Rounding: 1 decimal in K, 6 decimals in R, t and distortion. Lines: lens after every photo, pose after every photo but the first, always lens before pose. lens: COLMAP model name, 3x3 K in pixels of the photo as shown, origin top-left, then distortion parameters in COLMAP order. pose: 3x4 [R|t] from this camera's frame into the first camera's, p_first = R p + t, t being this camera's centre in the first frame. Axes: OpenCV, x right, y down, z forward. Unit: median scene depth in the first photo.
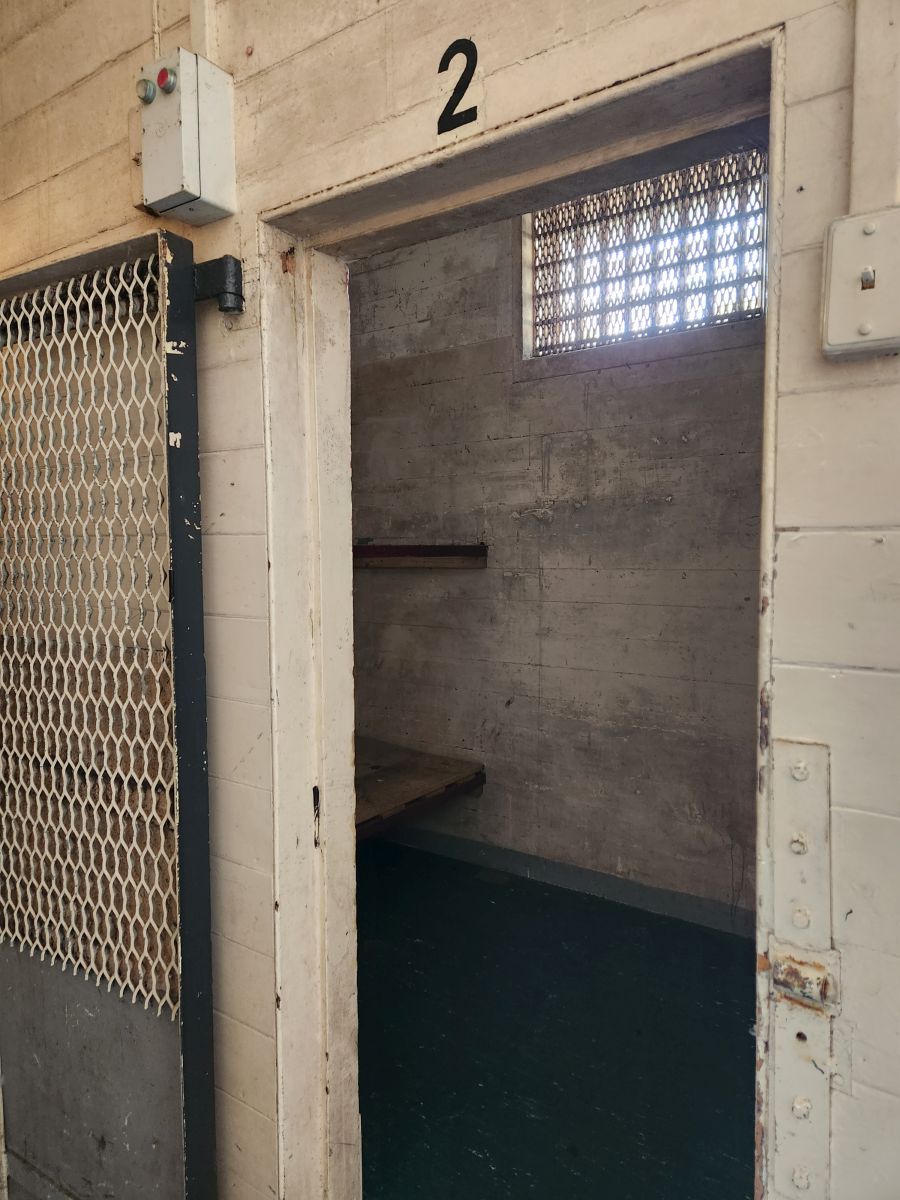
lens RADIAL K [[808.1, 0, 446.3], [0, 808.1, 599.8], [0, 0, 1]] dist [0.040705, -0.039023]
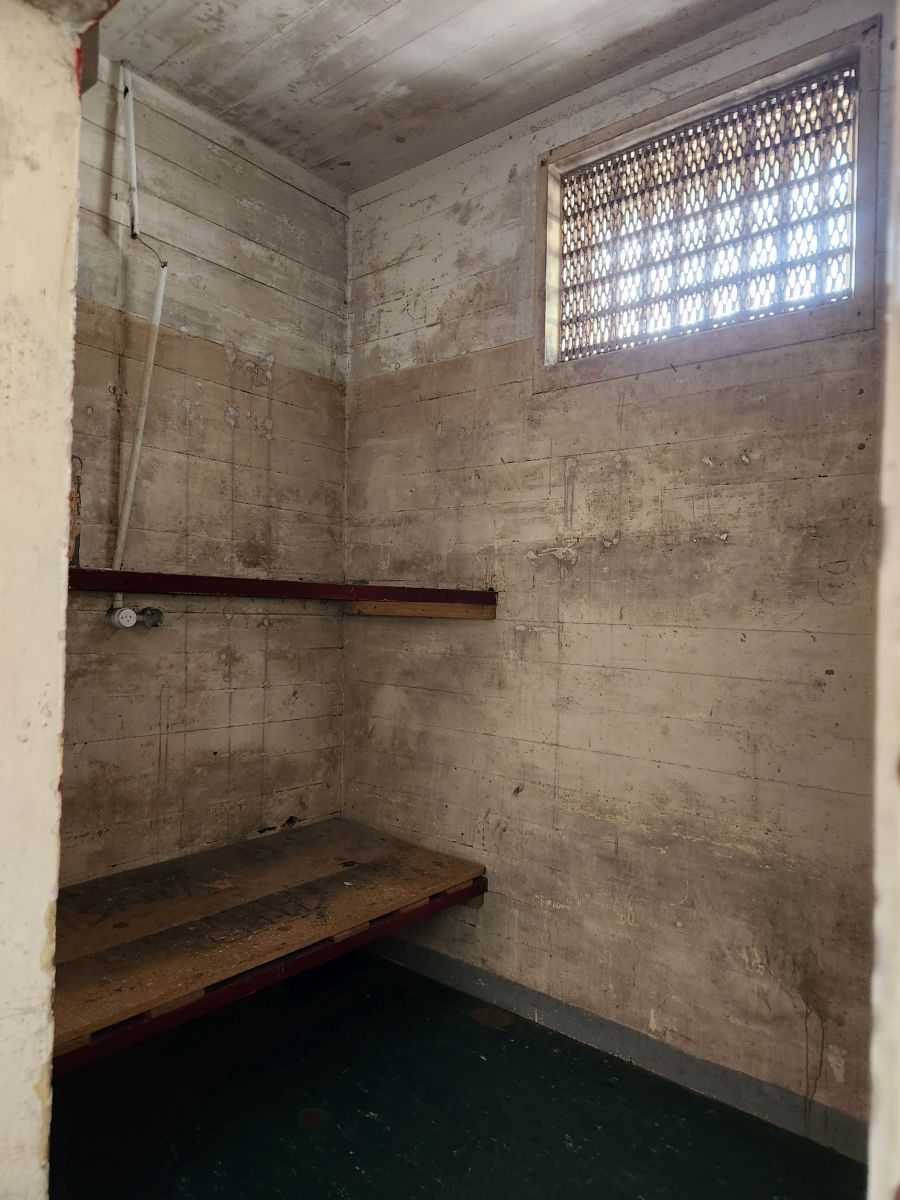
lens RADIAL K [[808.1, 0, 449.8], [0, 808.1, 594.6], [0, 0, 1]] dist [0.040705, -0.039023]
pose [[0.996090, 0.032883, -0.081998, 0.076233], [-0.039071, 0.996415, -0.075041, -0.002101], [0.079237, 0.077951, 0.993803, 0.208196]]
